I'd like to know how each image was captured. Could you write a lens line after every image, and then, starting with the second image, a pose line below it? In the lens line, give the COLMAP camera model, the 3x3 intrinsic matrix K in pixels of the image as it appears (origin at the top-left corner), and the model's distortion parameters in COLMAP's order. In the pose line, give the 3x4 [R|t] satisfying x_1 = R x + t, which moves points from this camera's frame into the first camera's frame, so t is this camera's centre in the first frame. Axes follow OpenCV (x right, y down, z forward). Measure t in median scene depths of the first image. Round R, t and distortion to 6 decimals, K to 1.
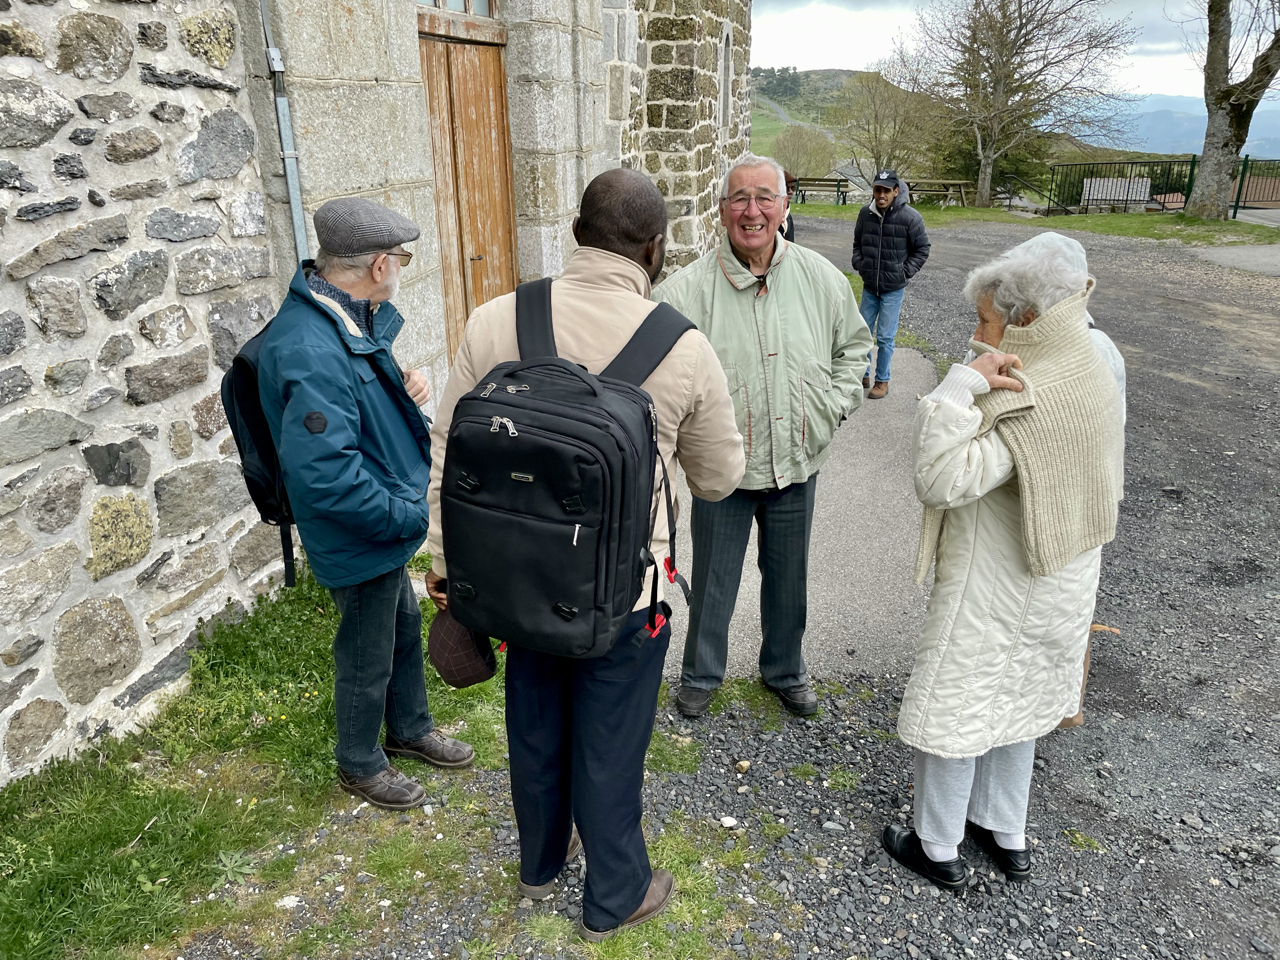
lens RADIAL K [[960.6, 0, 646.9], [0, 960.6, 491.5], [0, 0, 1]] dist [-0.006002, -0.051896]
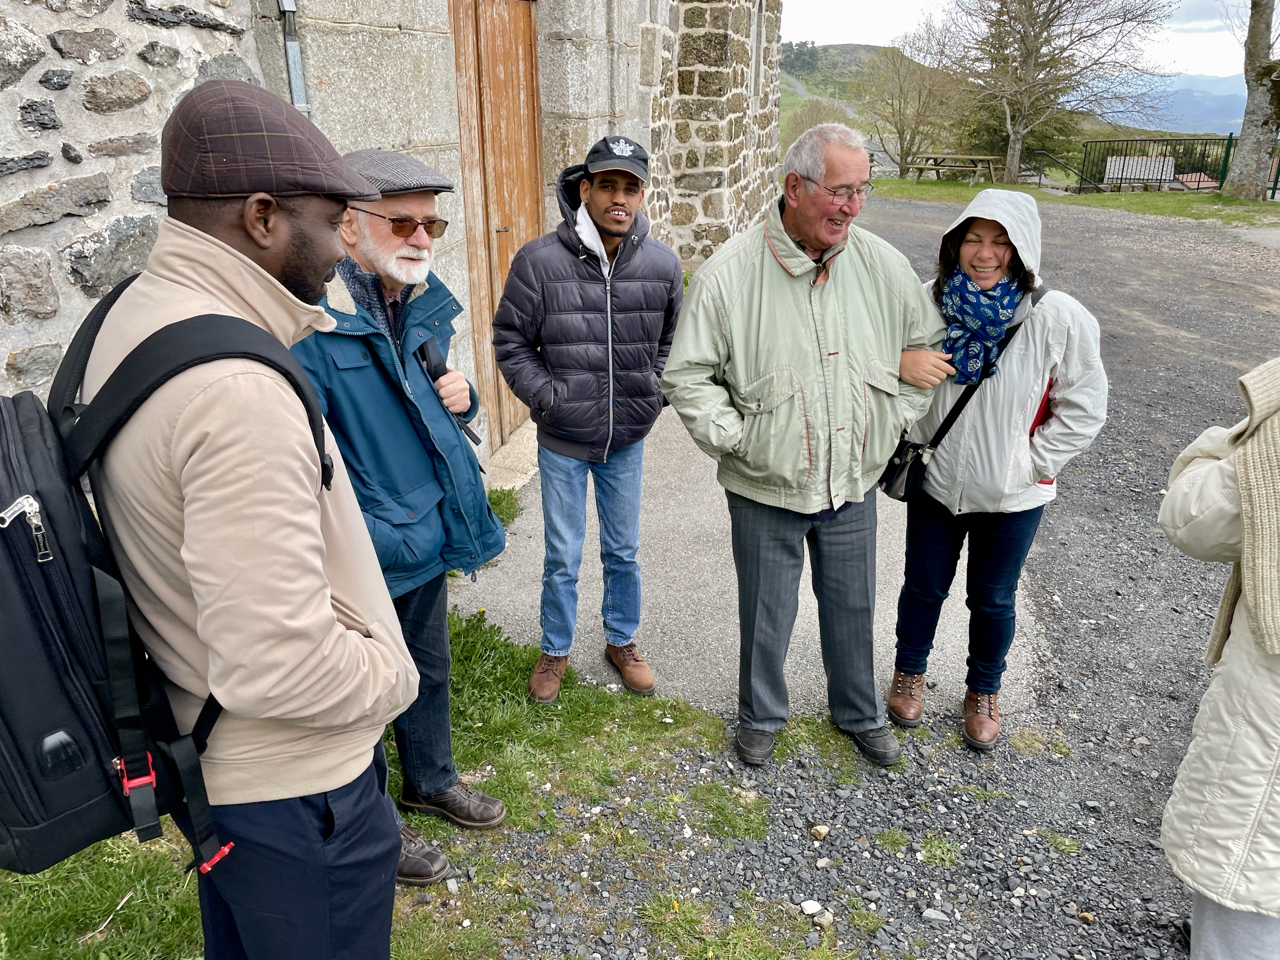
lens RADIAL K [[960.6, 0, 633.5], [0, 960.6, 471.1], [0, 0, 1]] dist [-0.006002, -0.051896]
pose [[0.999610, 0.015896, -0.022953, -0.042560], [-0.015781, 0.999862, 0.005212, -0.029115], [0.023033, -0.004848, 0.999723, 0.126290]]
